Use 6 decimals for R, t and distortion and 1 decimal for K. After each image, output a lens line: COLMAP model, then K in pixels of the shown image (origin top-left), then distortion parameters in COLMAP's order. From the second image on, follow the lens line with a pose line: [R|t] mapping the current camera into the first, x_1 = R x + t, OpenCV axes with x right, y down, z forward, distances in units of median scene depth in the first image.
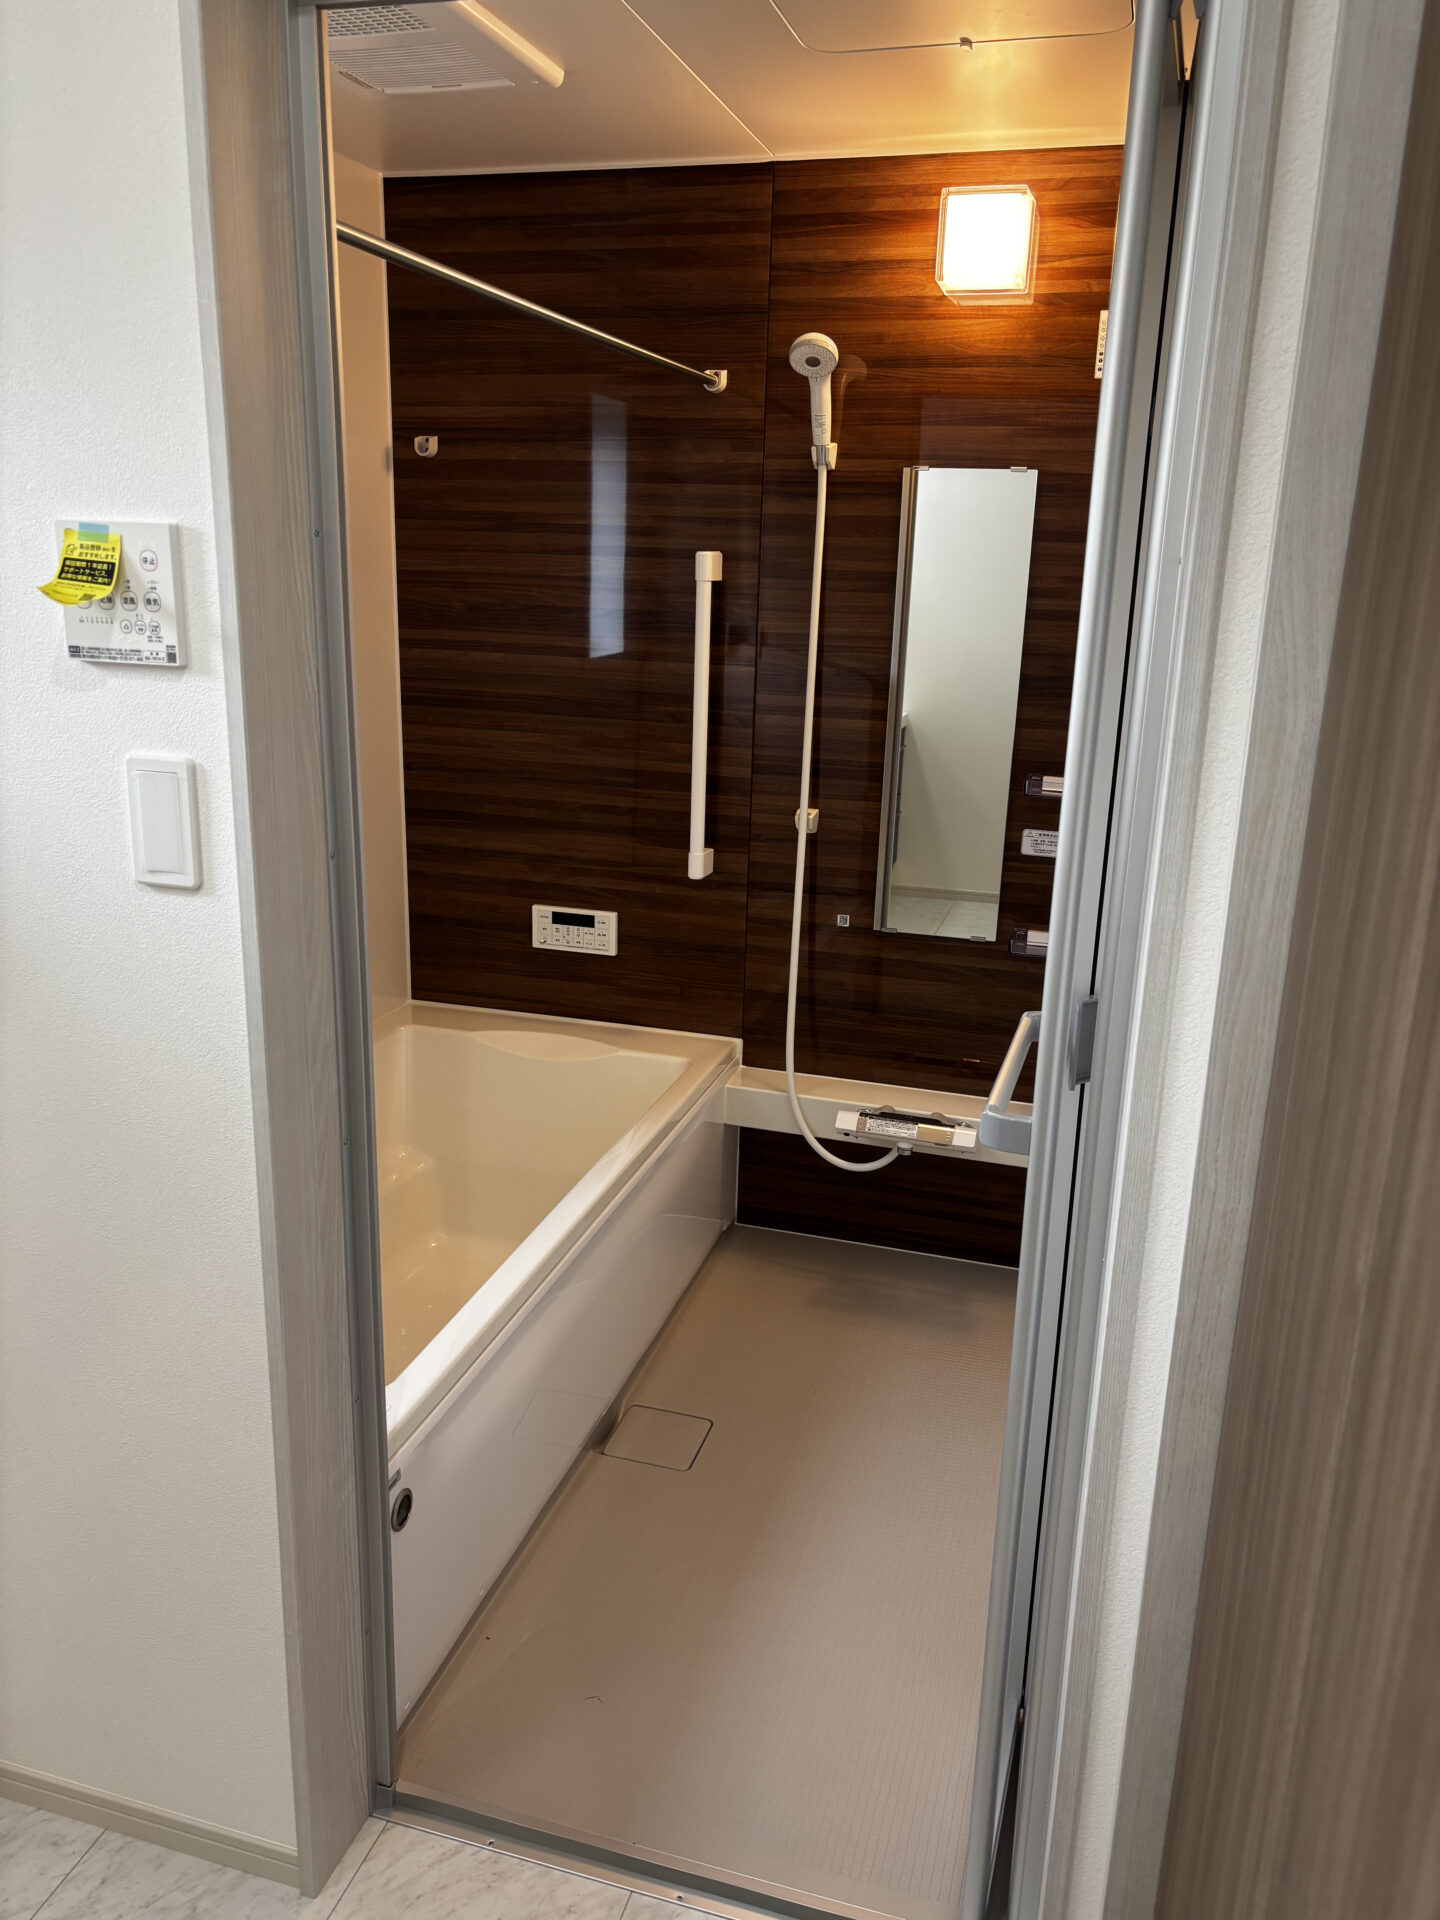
lens RADIAL K [[1441.0, 0, 725.7], [0, 1441.0, 964.1], [0, 0, 1]] dist [0.027971, -0.017865]
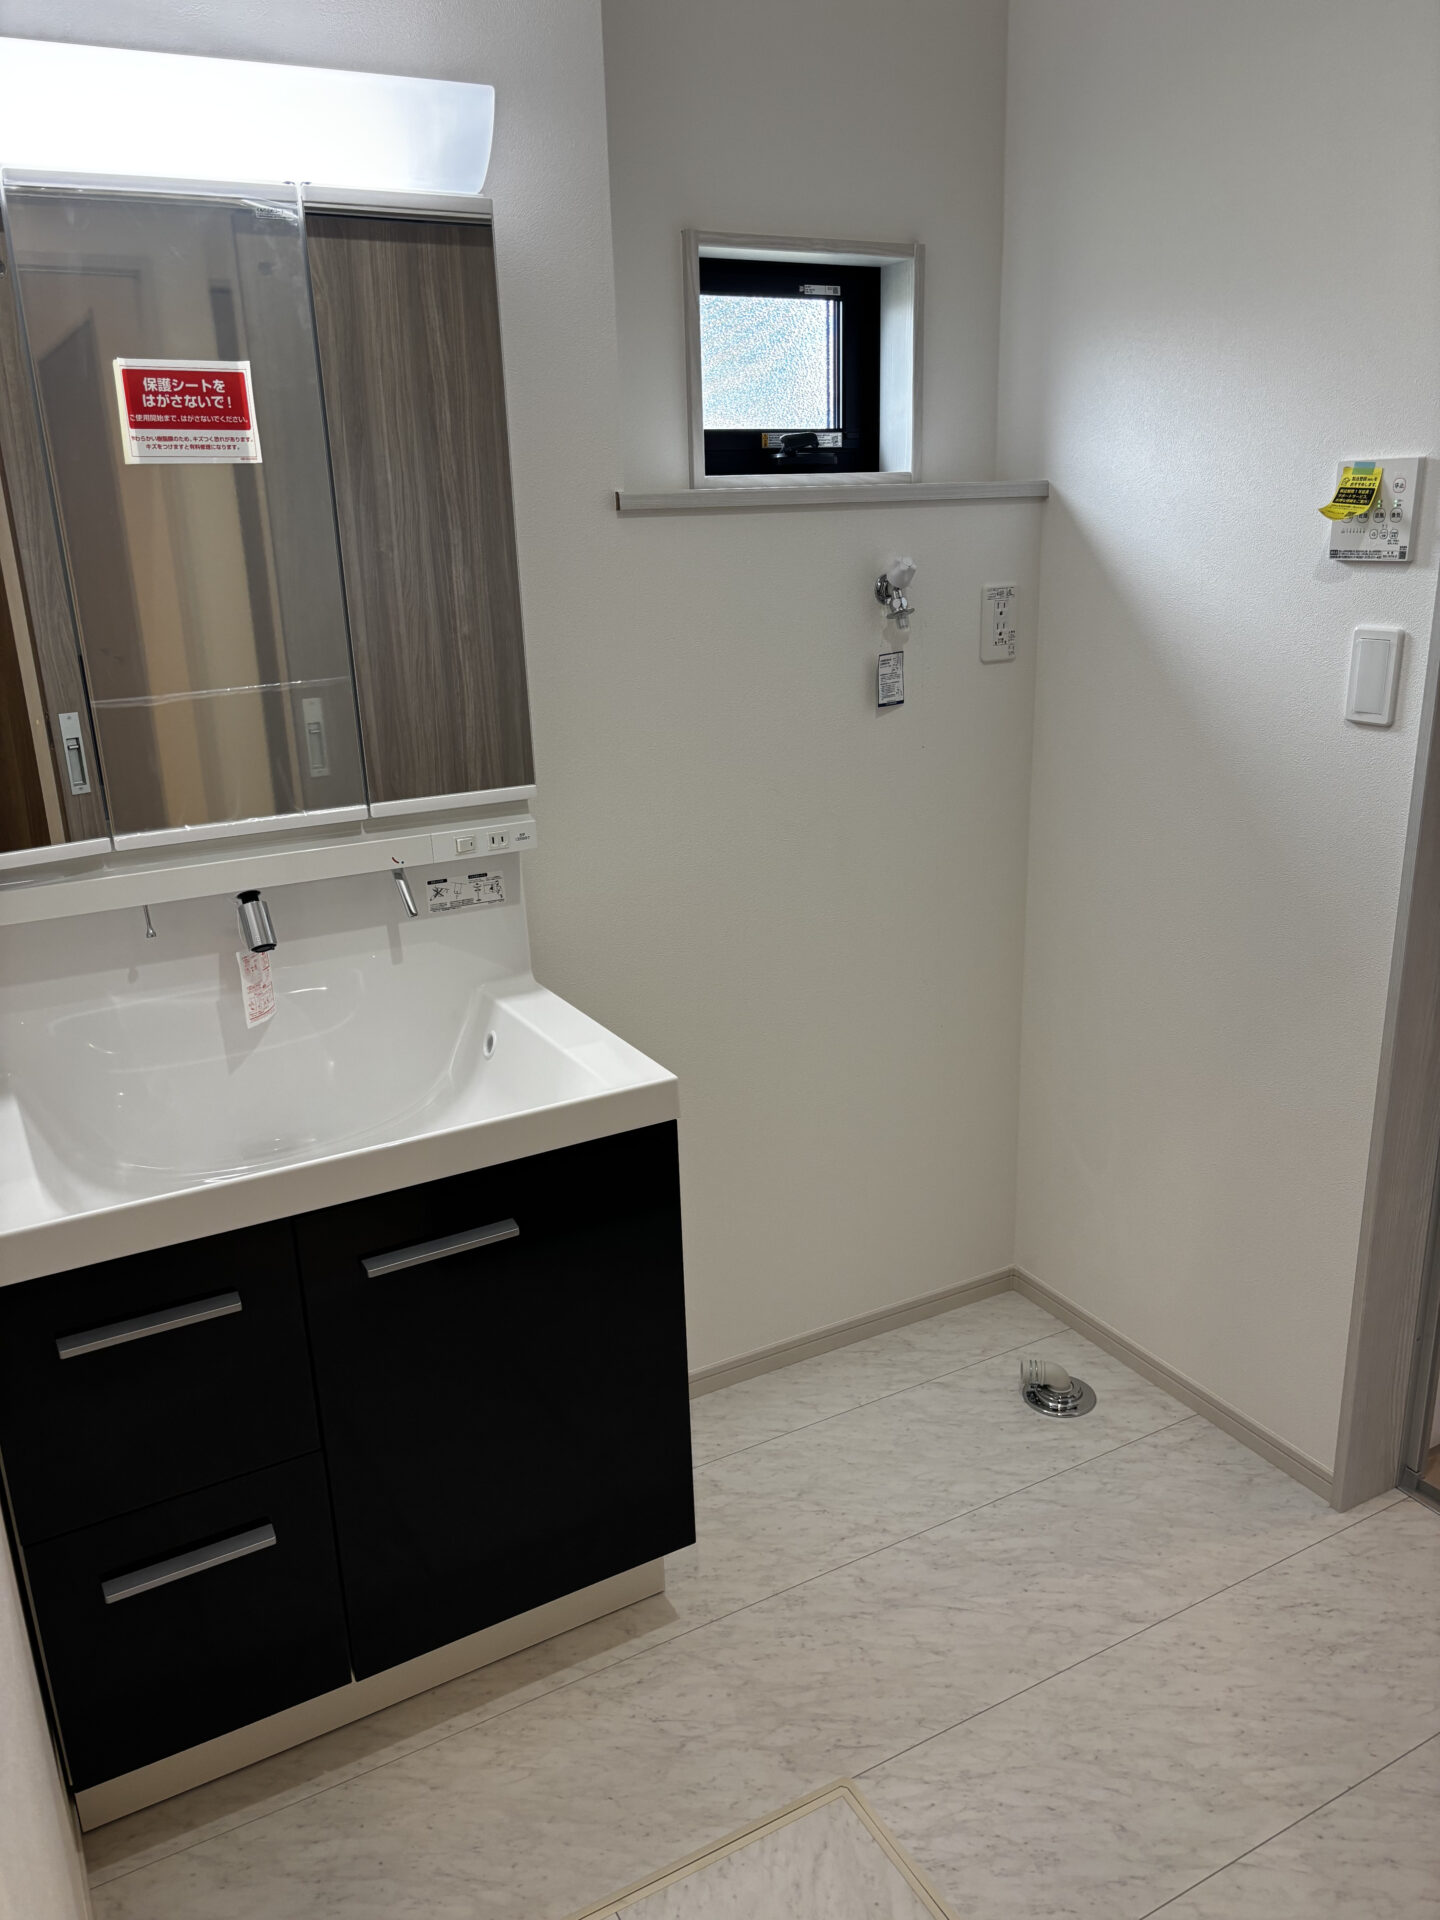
lens RADIAL K [[1441.0, 0, 714.7], [0, 1441.0, 962.7], [0, 0, 1]] dist [0.027971, -0.017865]
pose [[0.706039, 0.167510, -0.688076, 0.173905], [-0.141989, 0.985377, 0.094192, 0.134973], [0.693792, 0.031196, 0.719499, -0.445764]]
